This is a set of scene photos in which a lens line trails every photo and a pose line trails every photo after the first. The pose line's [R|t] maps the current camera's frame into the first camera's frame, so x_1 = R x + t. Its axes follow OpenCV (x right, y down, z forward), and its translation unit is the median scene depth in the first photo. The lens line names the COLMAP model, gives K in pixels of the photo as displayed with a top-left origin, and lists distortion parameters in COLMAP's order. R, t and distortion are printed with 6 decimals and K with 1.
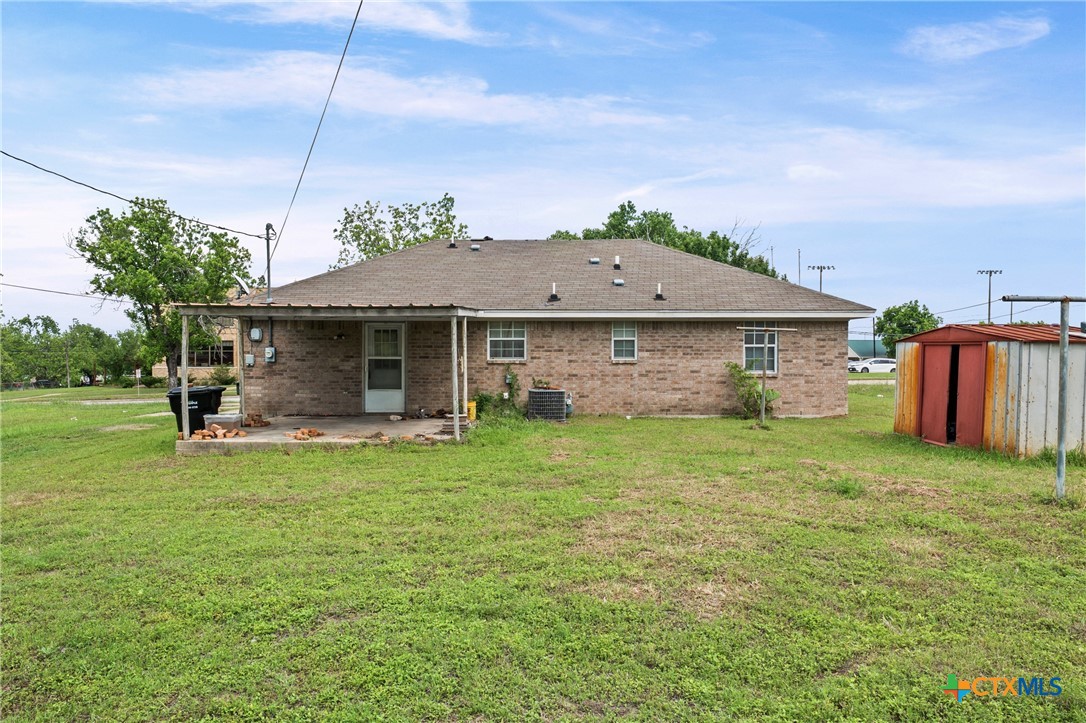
lens RADIAL K [[714.2, 0, 543.0], [0, 714.2, 361.5], [0, 0, 1]] dist [-0.000578, 0.000052]
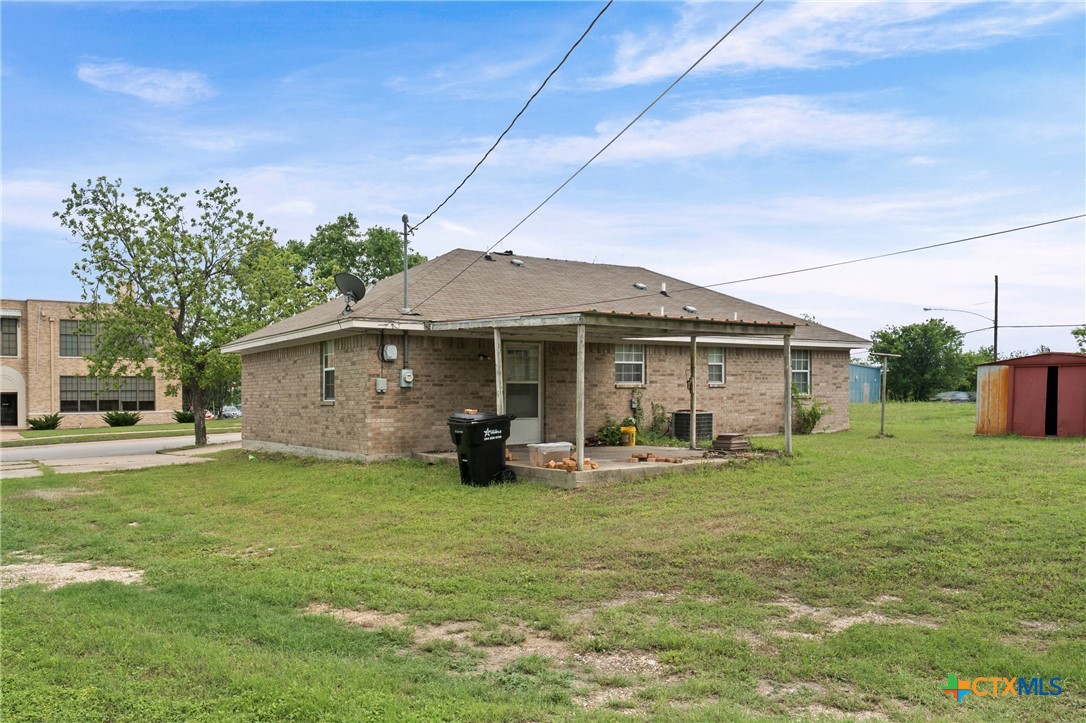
lens RADIAL K [[819.6, 0, 546.1], [0, 819.6, 403.5], [0, 0, 1]] dist [0.003282, 0.000596]
pose [[0.825213, -0.016188, 0.564590, -0.772001], [0.016751, 0.999851, 0.004185, 0.017559], [-0.564573, 0.006004, 0.825361, 0.148356]]
